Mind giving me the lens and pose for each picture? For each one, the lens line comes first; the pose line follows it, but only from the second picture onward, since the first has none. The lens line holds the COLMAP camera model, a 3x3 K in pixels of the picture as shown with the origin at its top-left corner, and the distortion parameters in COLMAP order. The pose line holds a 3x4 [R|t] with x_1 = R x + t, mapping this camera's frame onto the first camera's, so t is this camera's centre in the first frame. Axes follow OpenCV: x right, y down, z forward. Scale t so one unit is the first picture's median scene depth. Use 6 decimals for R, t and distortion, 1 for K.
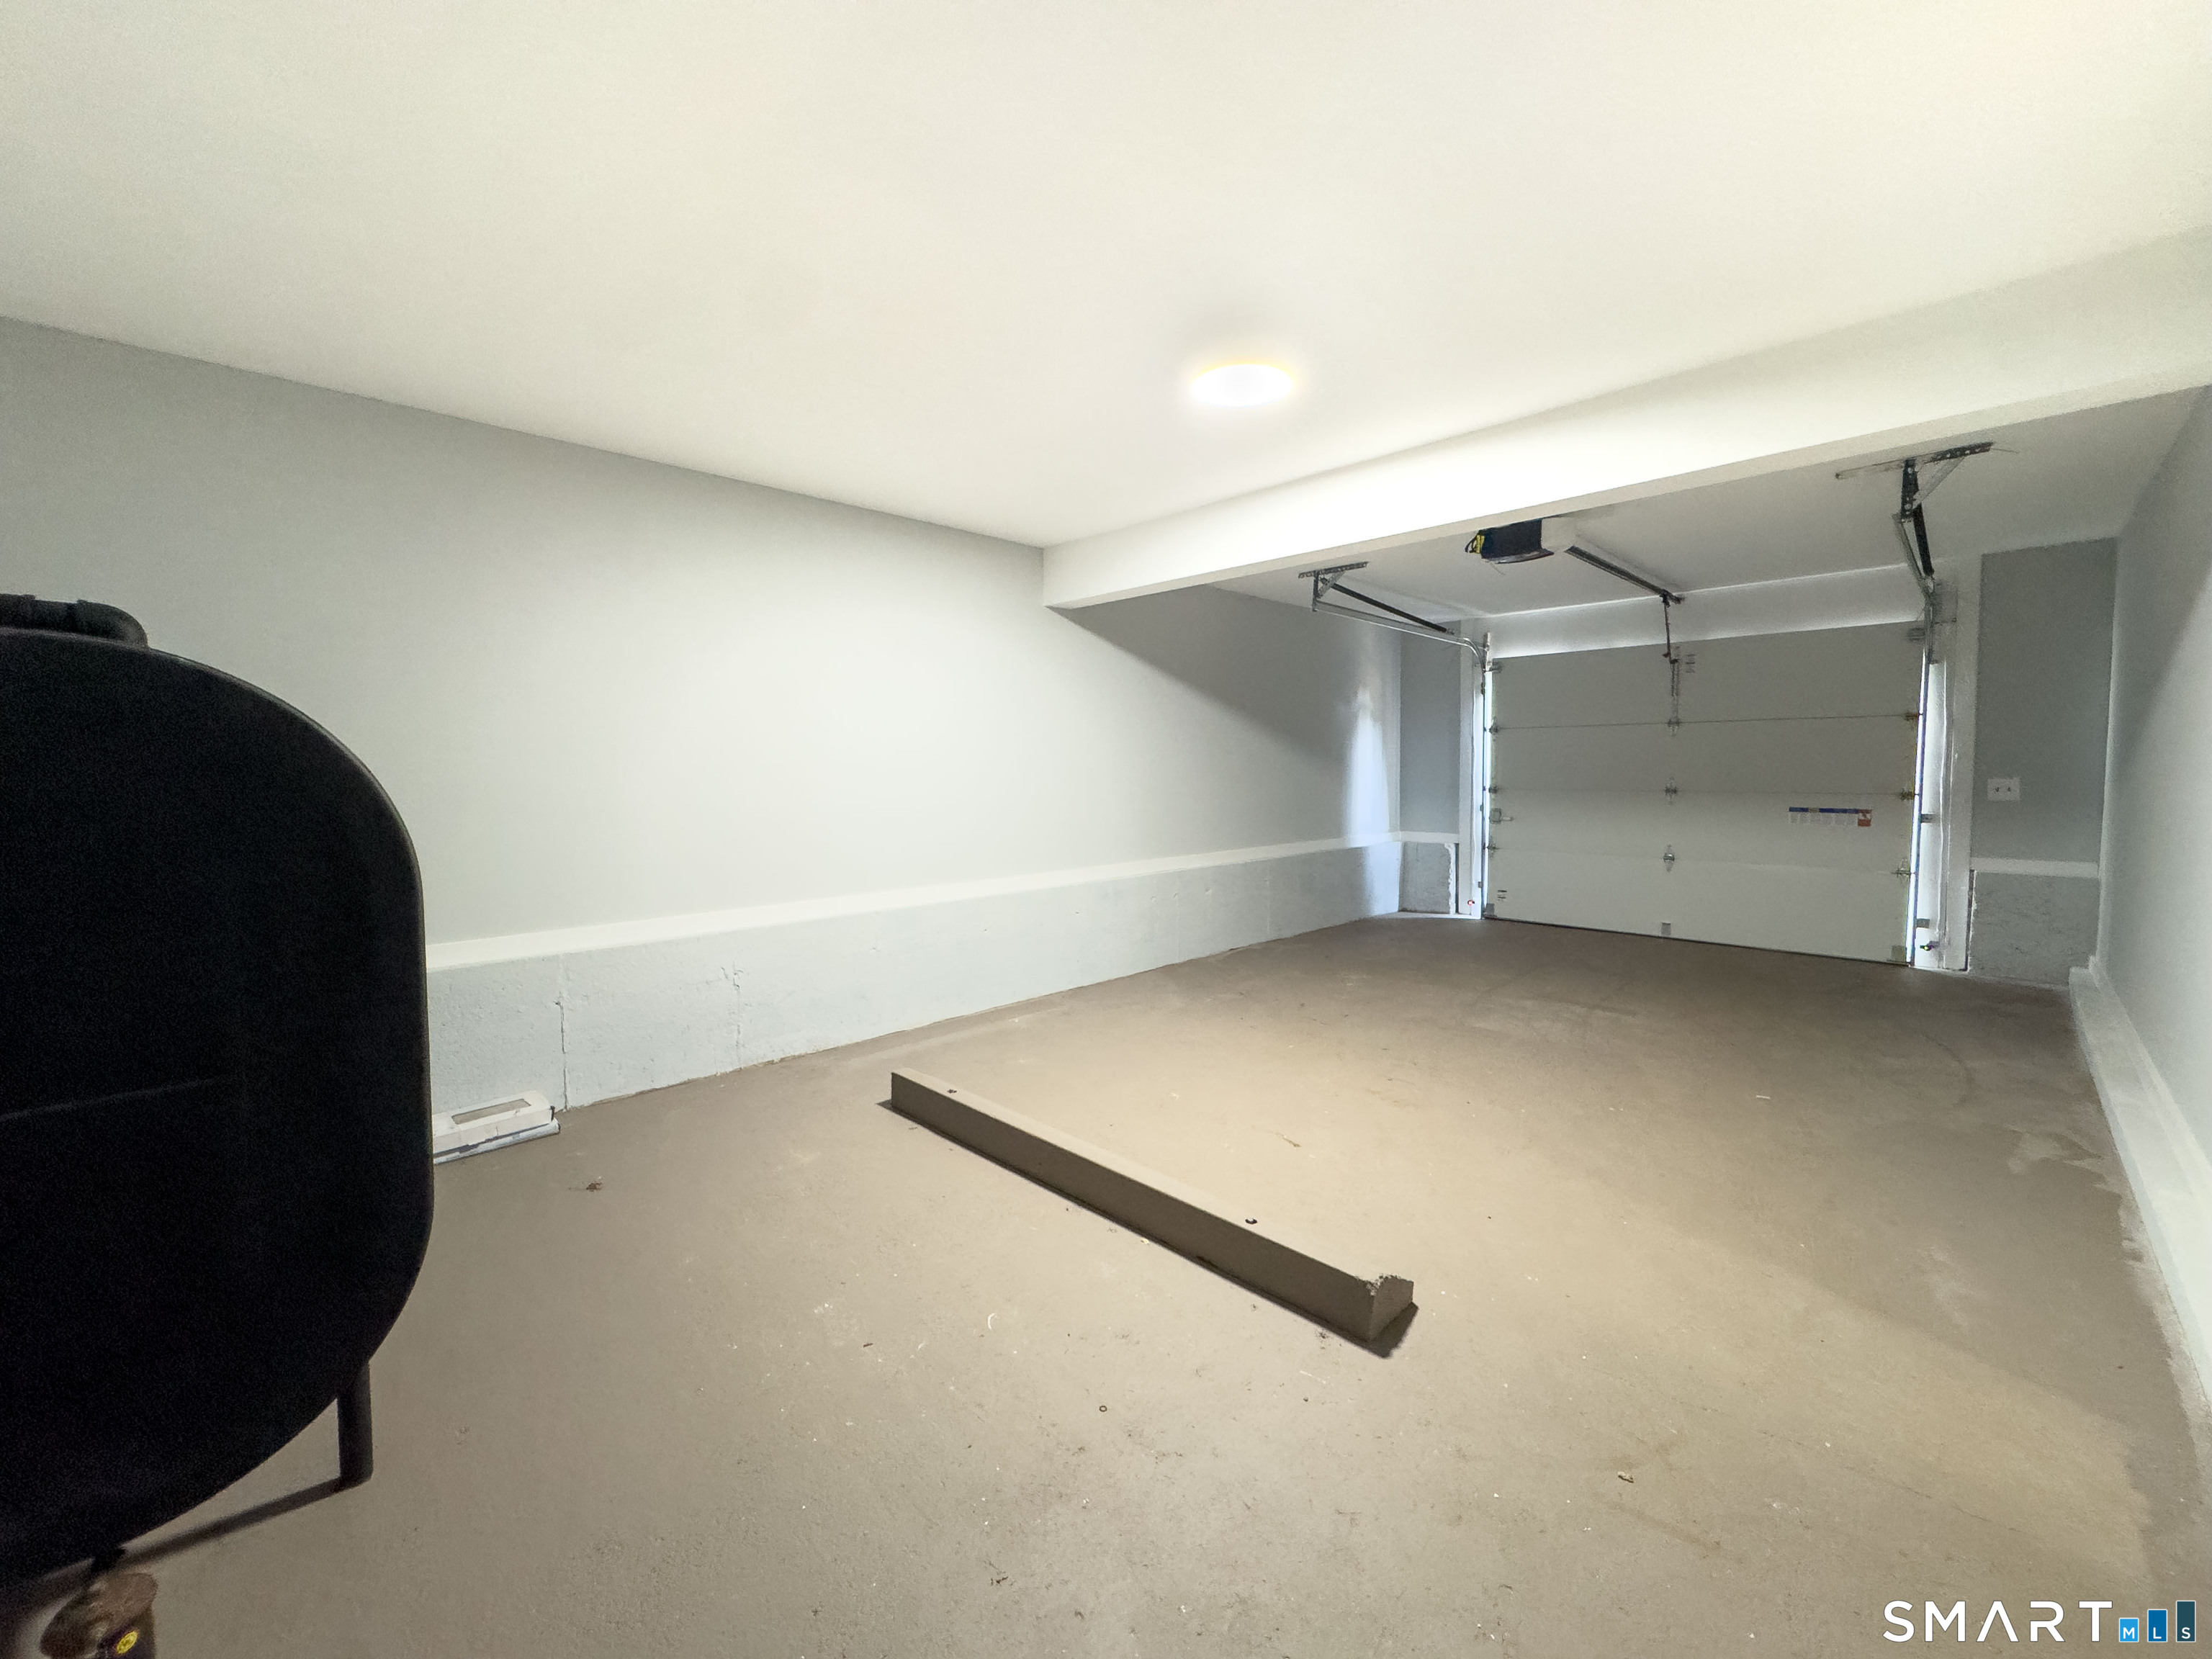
lens RADIAL K [[881.8, 0, 1107.1], [0, 881.8, 825.5], [0, 0, 1]] dist [-0.002797, 0.000815]
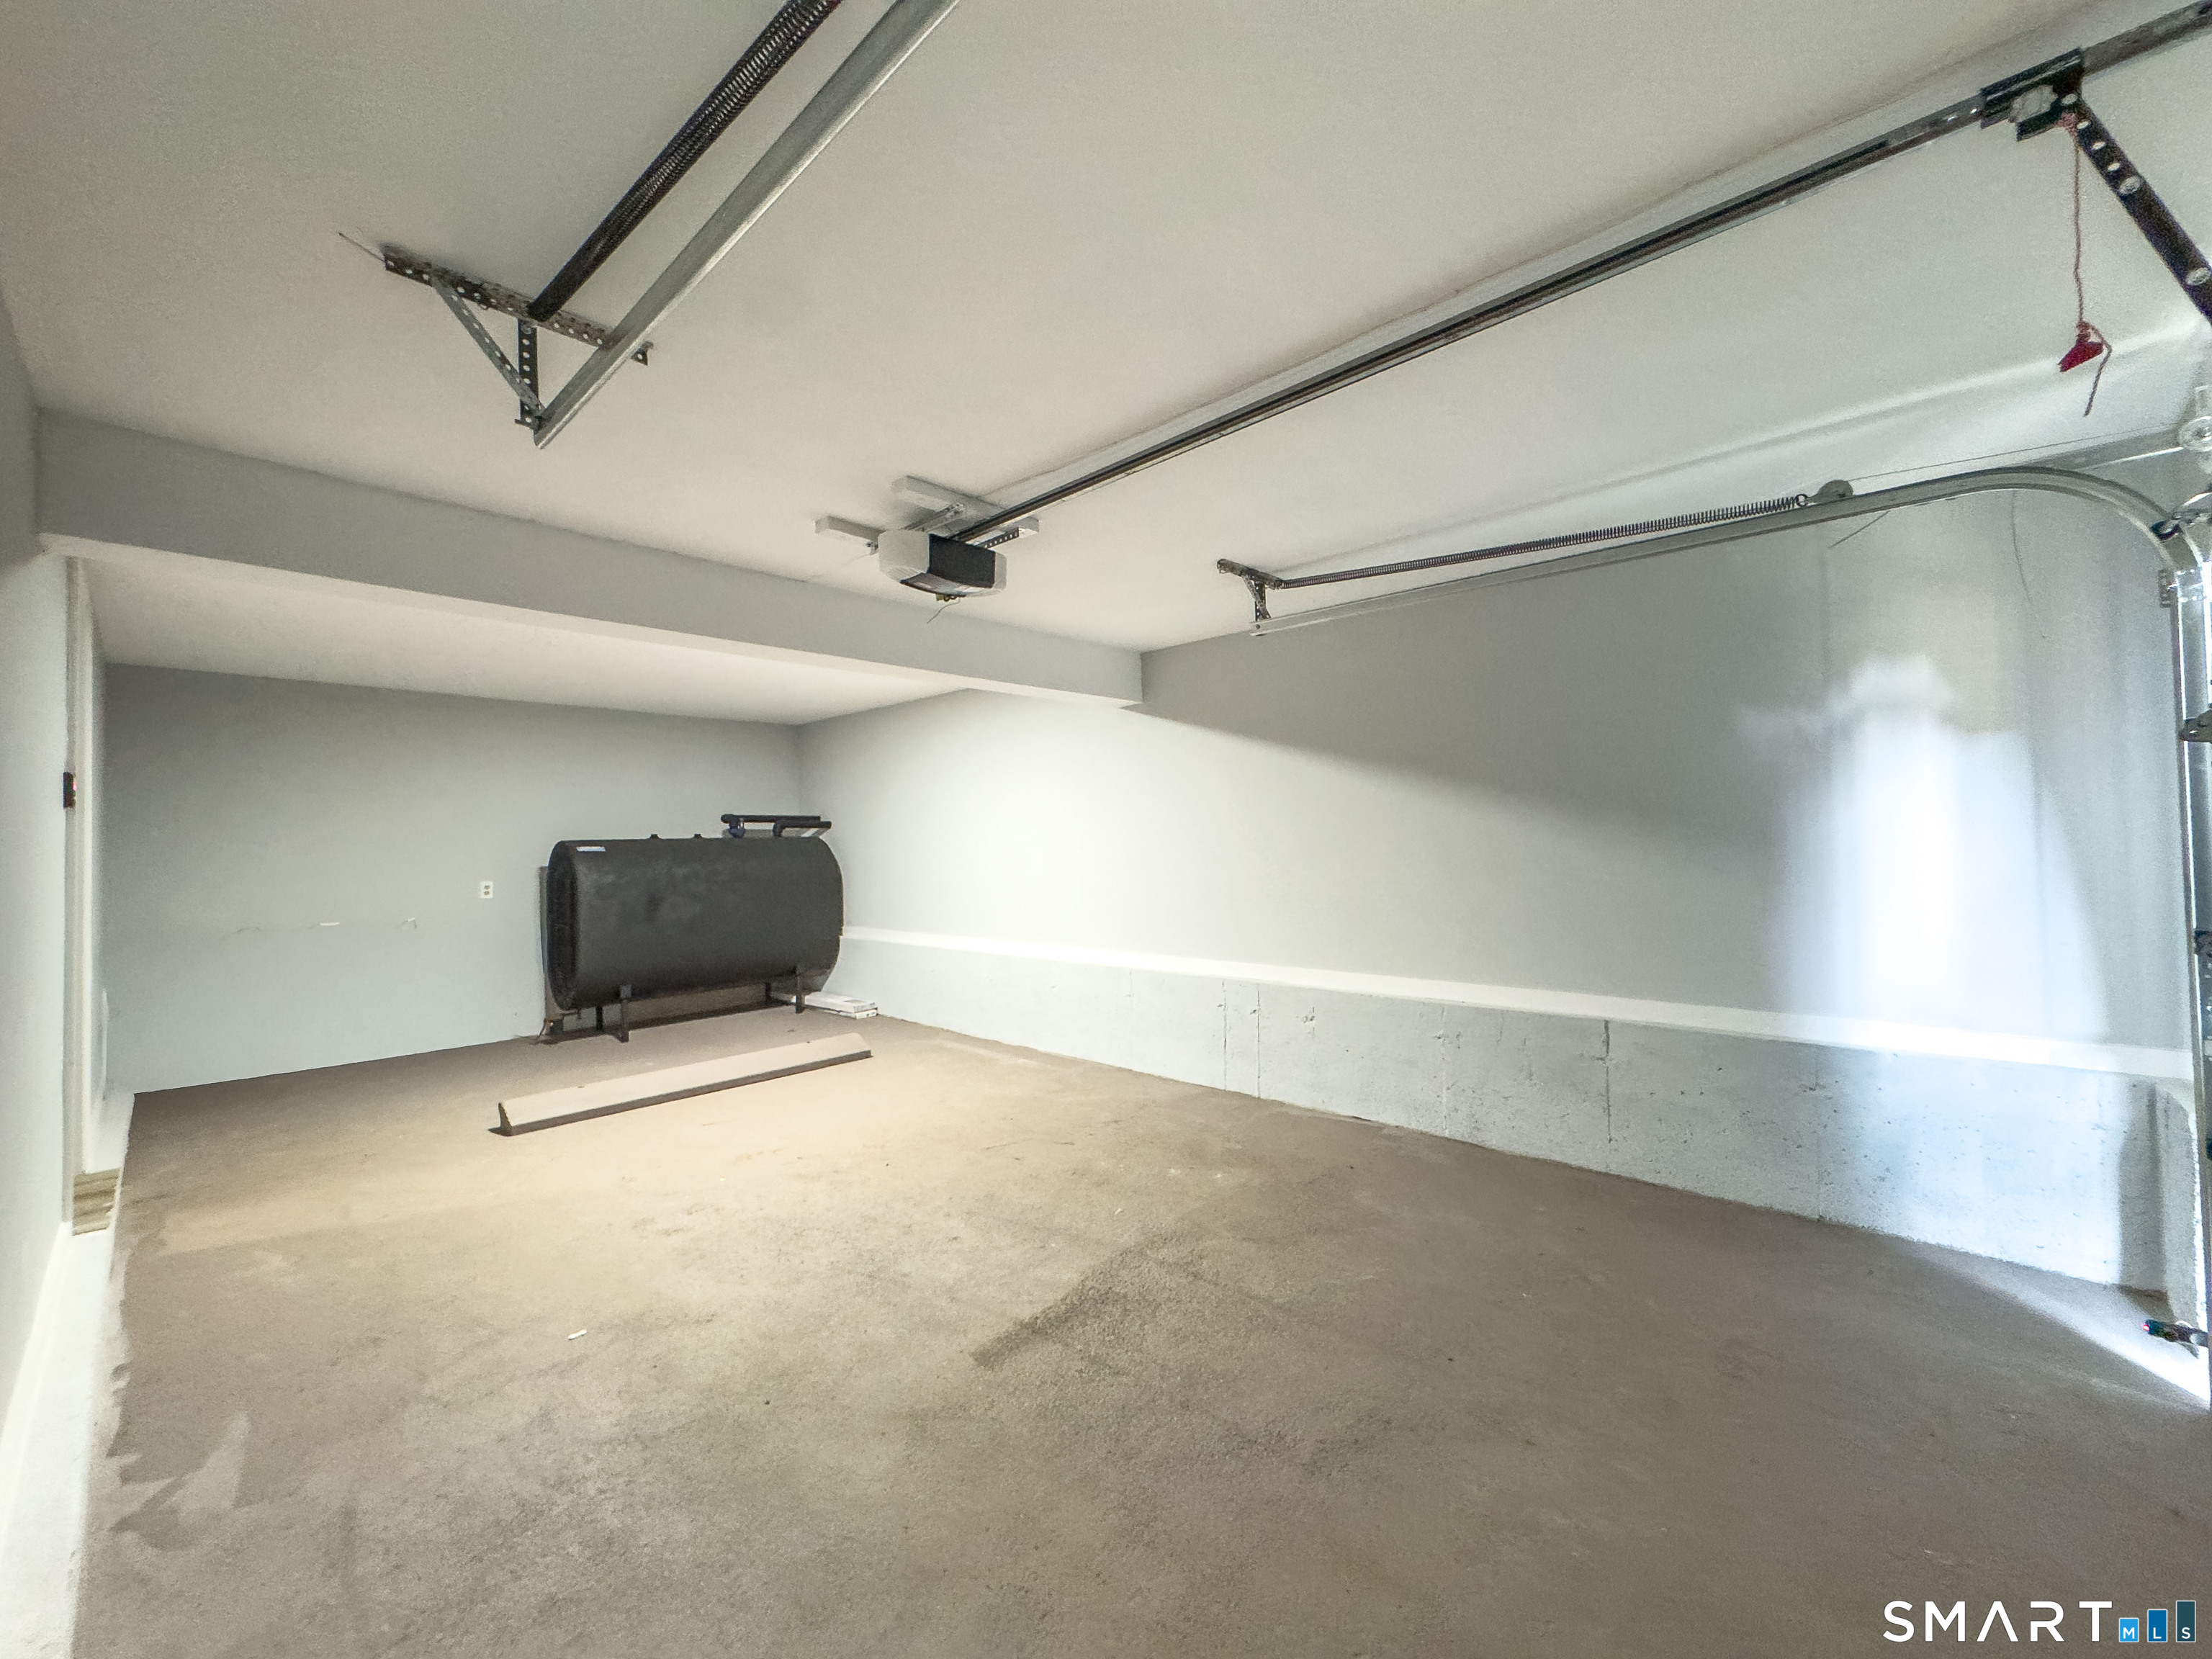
lens RADIAL K [[881.8, 0, 1107.4], [0, 881.8, 827.9], [0, 0, 1]] dist [-0.002797, 0.000815]
pose [[0.036766, -0.008811, -0.999285, 1.612359], [-0.044881, 0.998938, -0.010459, -0.137080], [0.998316, 0.045233, 0.036331, 1.499850]]
